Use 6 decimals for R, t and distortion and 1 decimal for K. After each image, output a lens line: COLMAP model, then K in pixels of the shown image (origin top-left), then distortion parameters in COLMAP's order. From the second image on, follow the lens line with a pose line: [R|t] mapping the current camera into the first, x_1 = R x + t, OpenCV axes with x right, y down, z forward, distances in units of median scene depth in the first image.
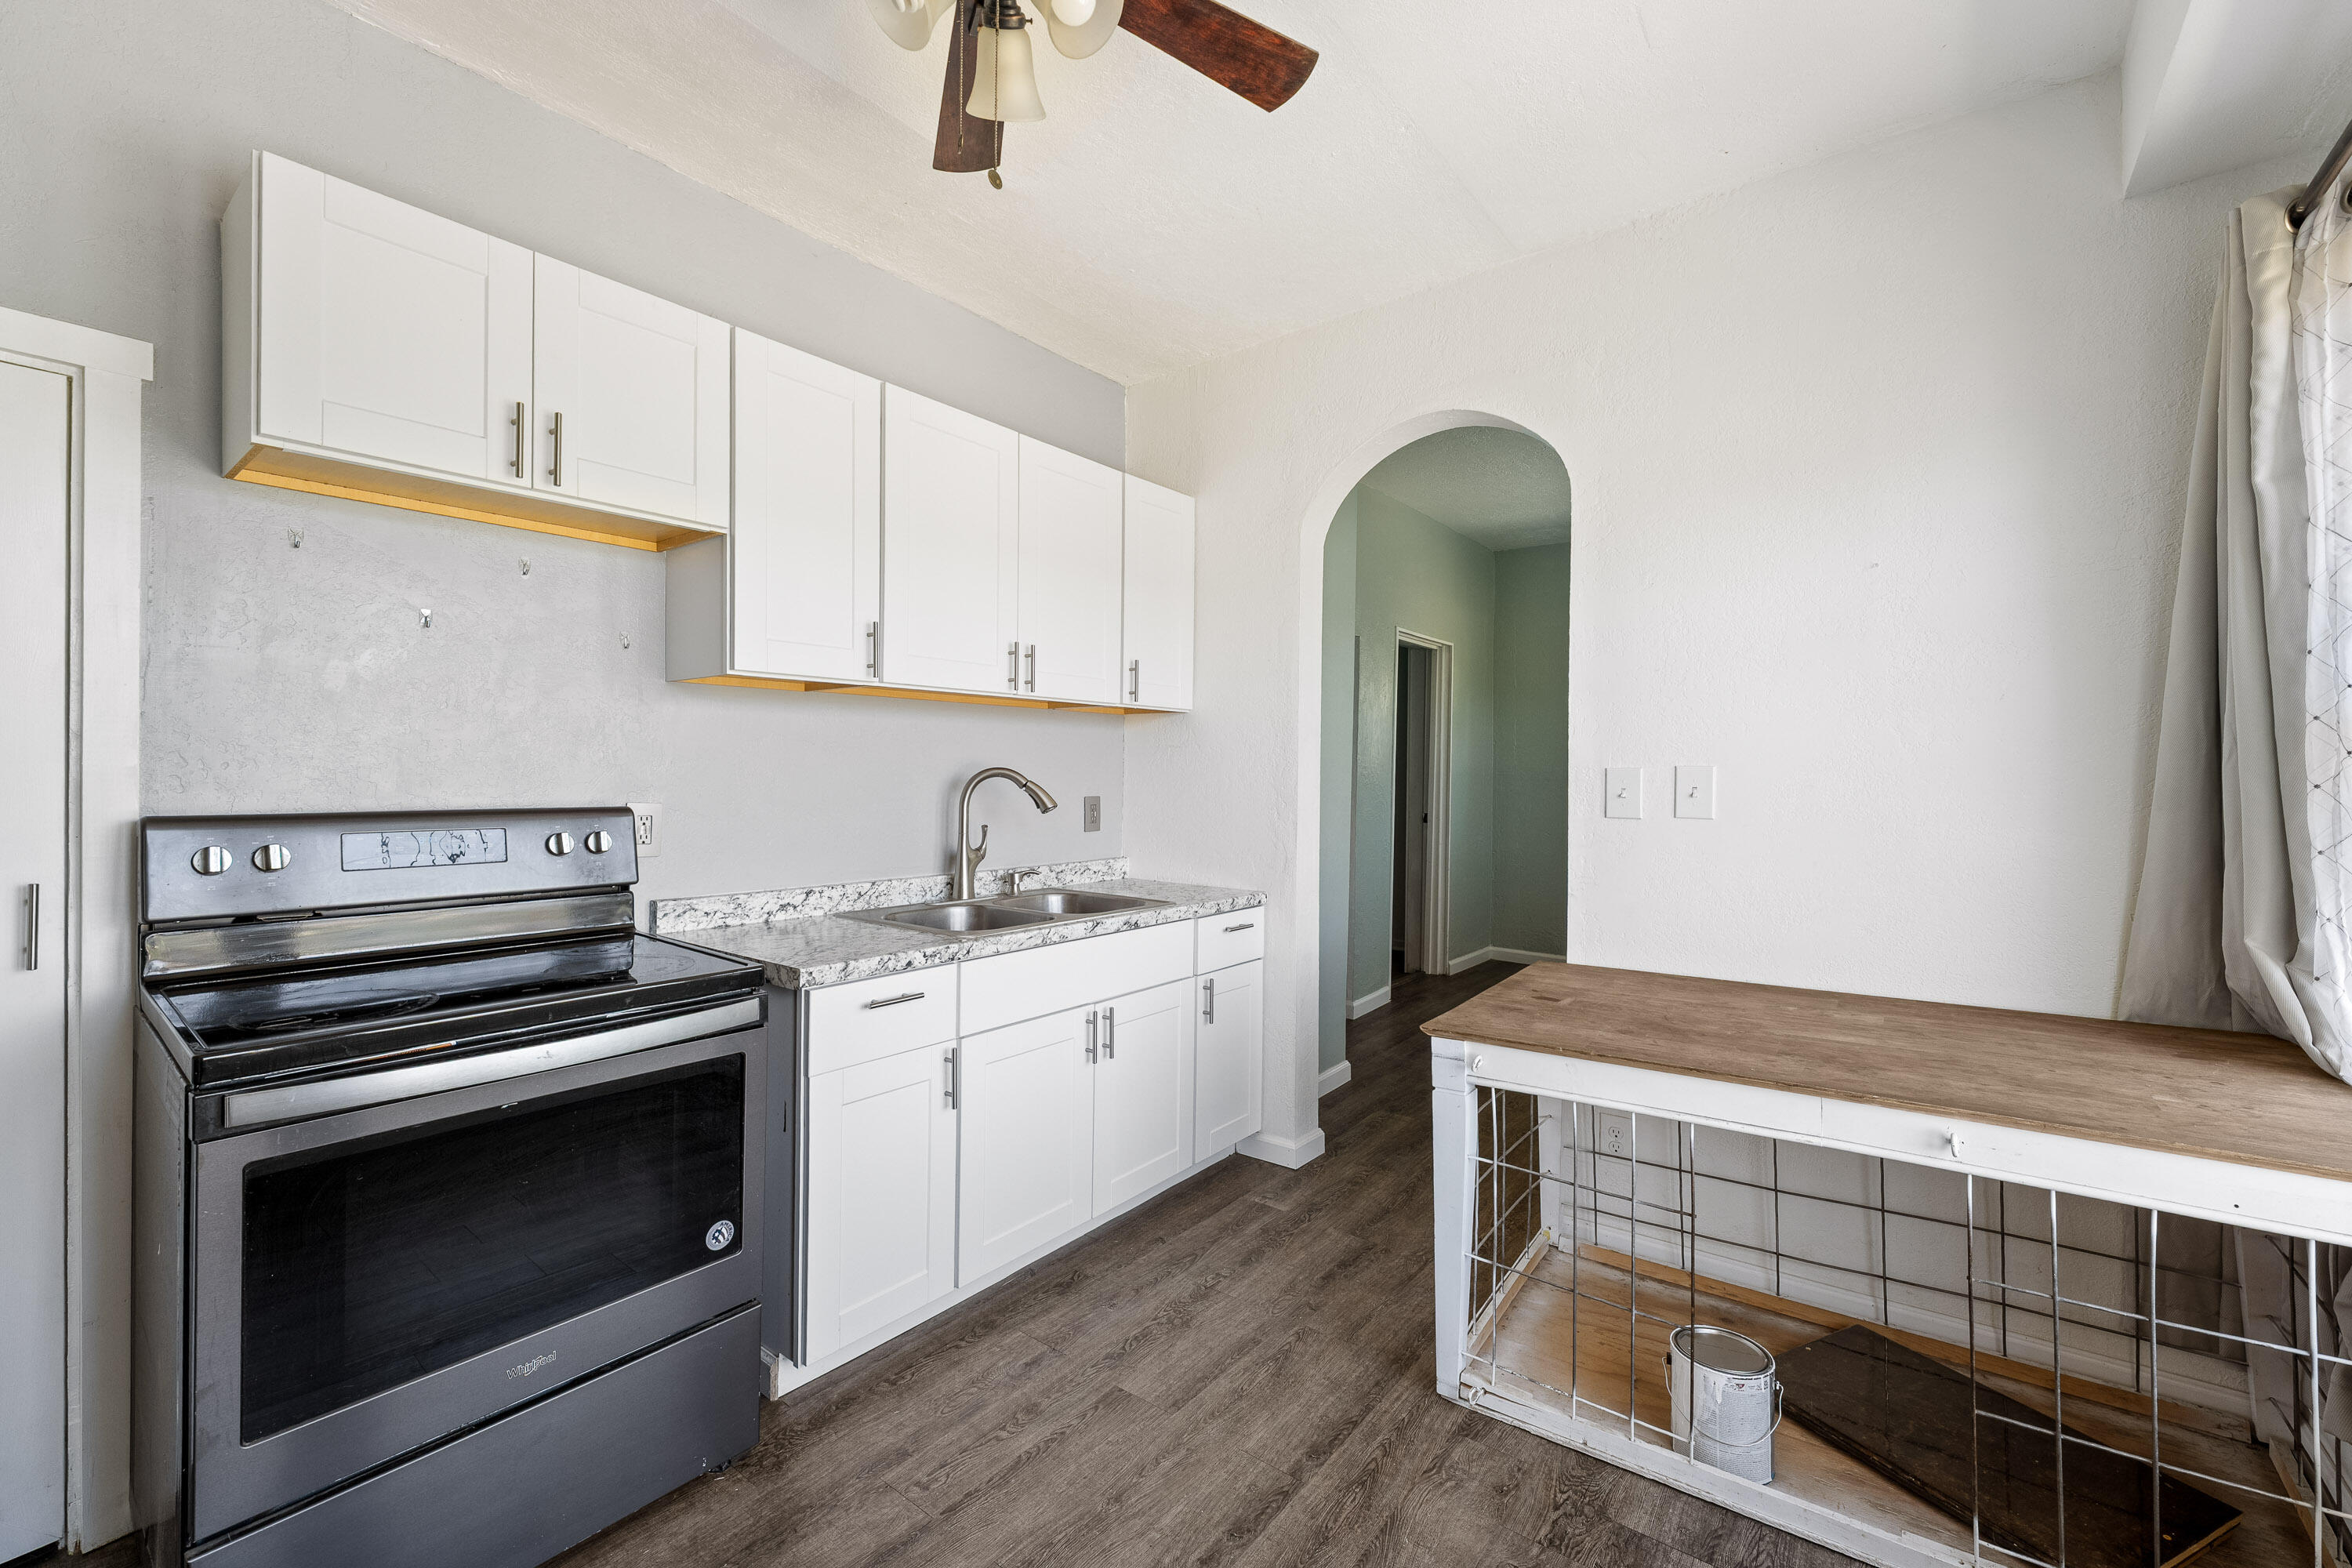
lens RADIAL K [[944.4, 0, 1179.8], [0, 944.4, 775.2], [0, 0, 1]] dist [0.001318, 0.000099]
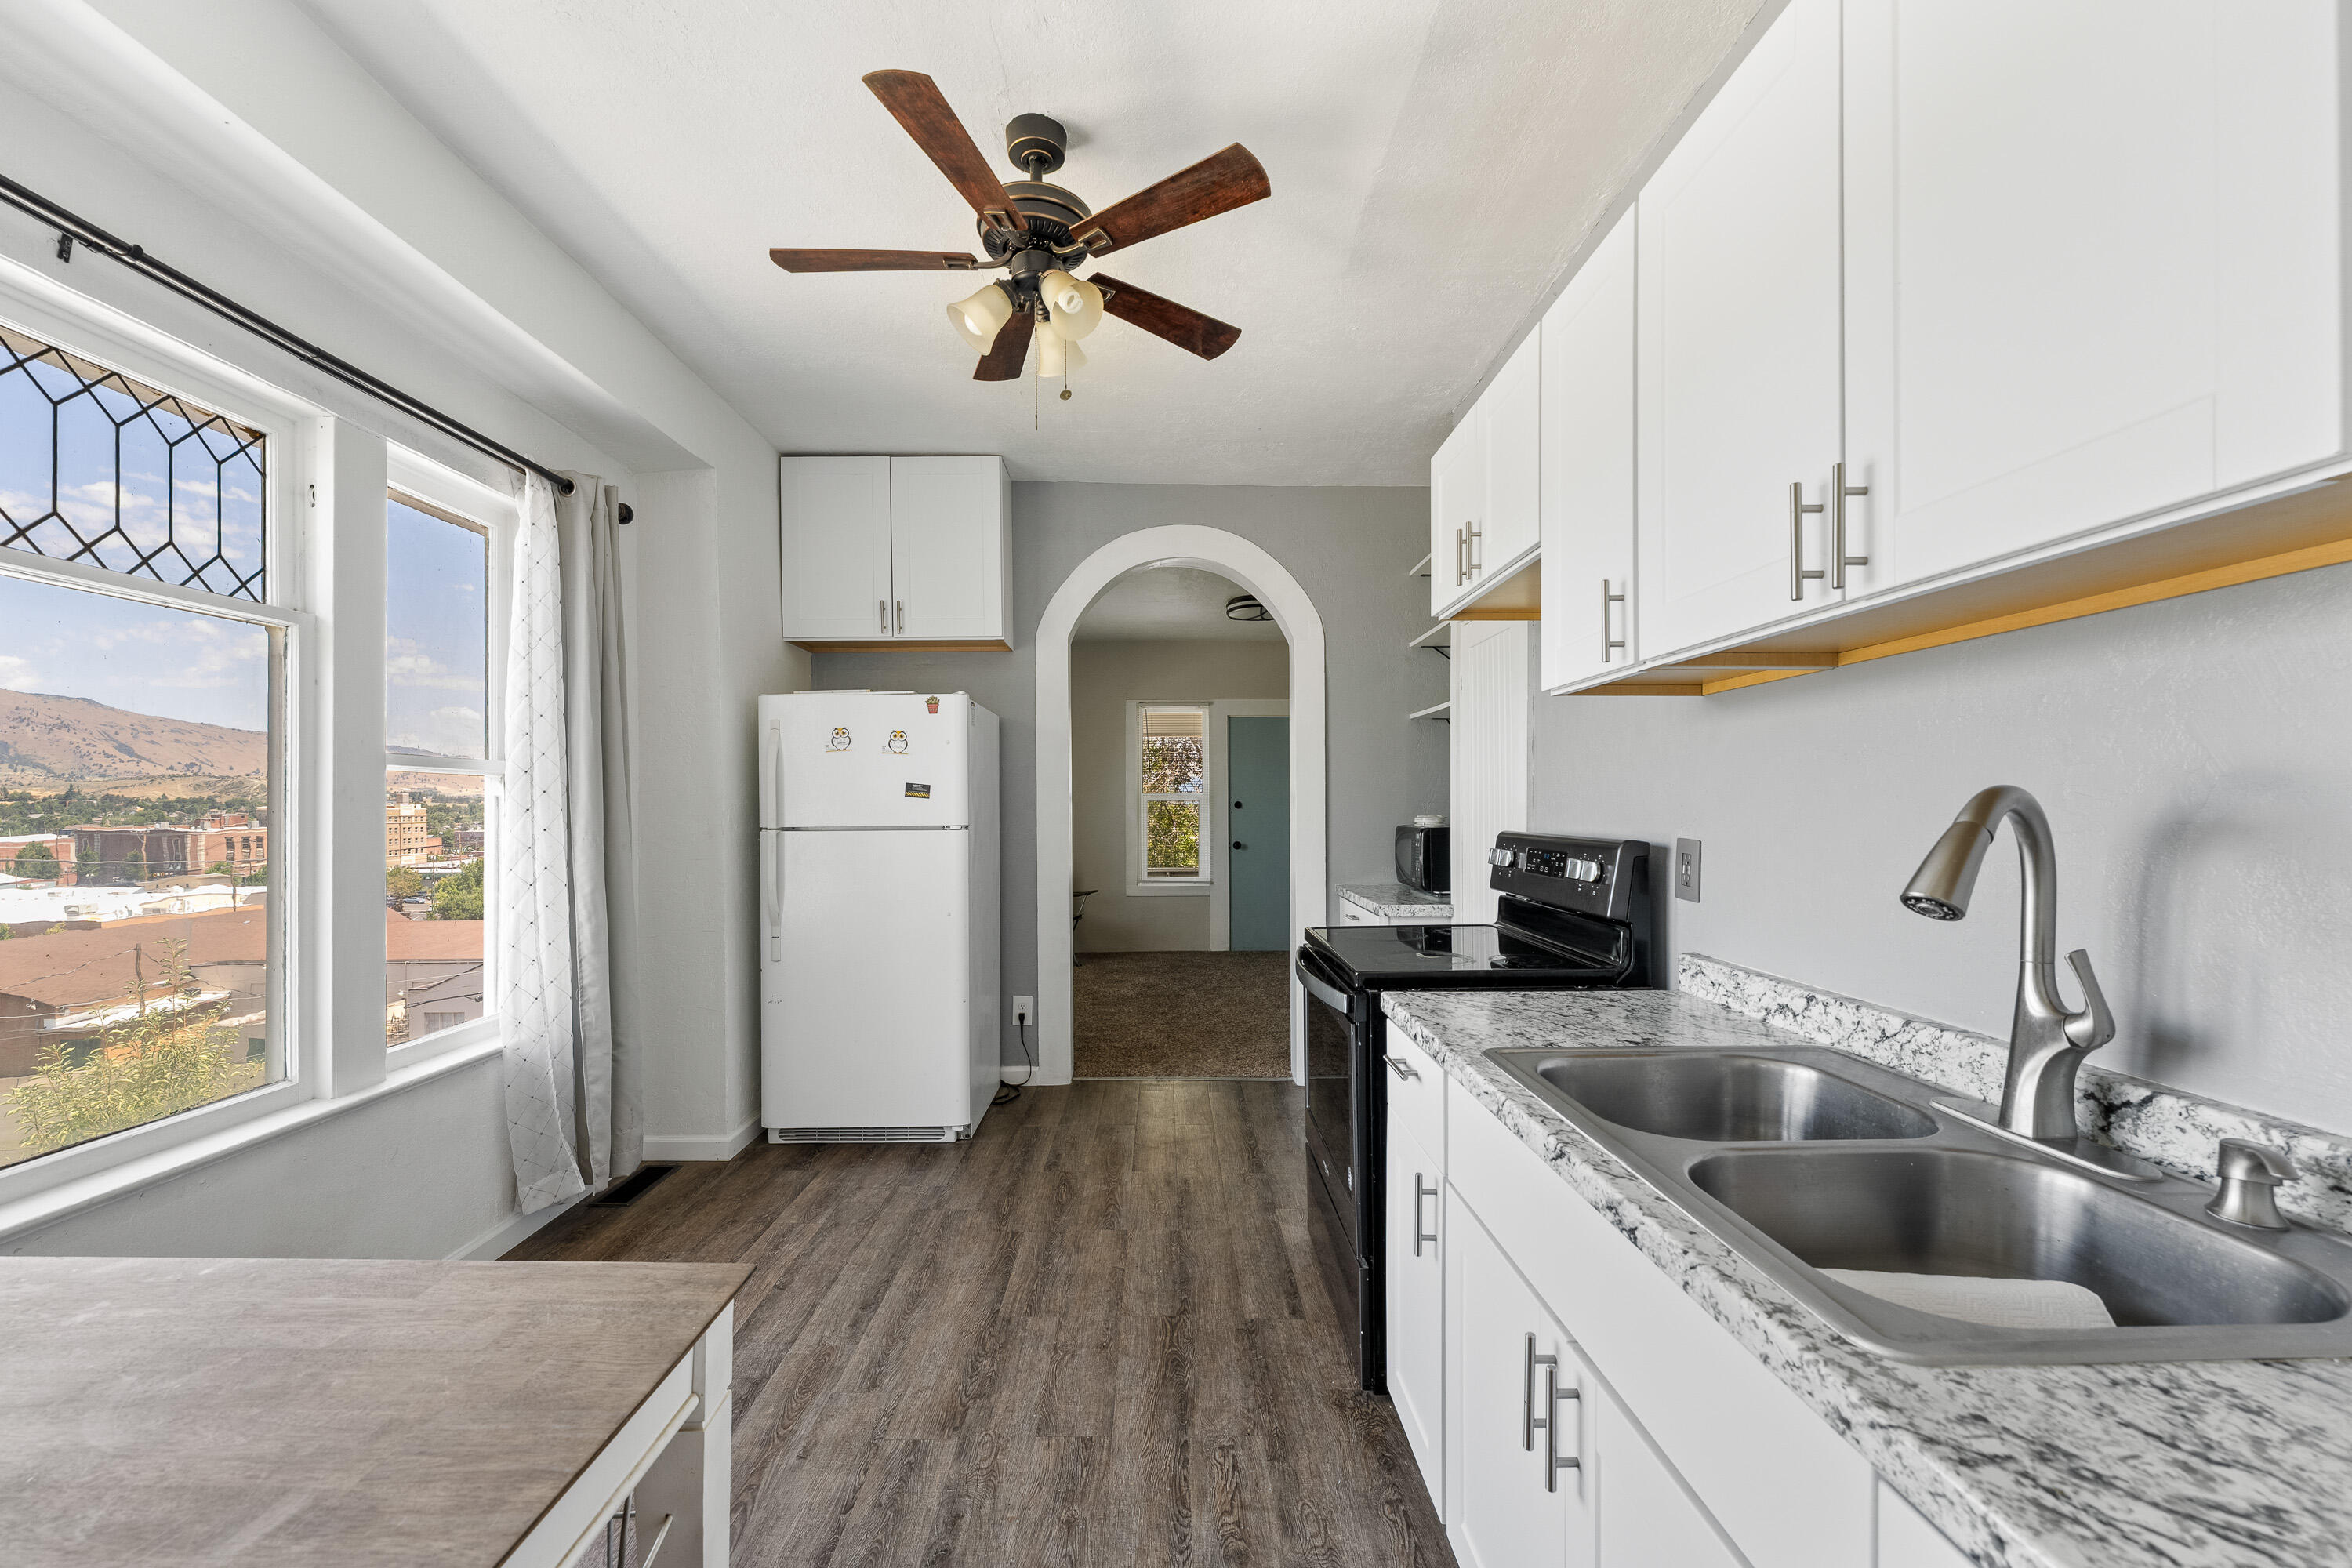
lens RADIAL K [[944.4, 0, 1178.3], [0, 944.4, 797.0], [0, 0, 1]] dist [0.001318, 0.000099]
pose [[-0.769386, -0.001723, -0.638782, 0.337831], [0.005652, 0.999939, -0.009506, -0.004749], [0.638759, -0.010924, -0.769329, 1.272838]]
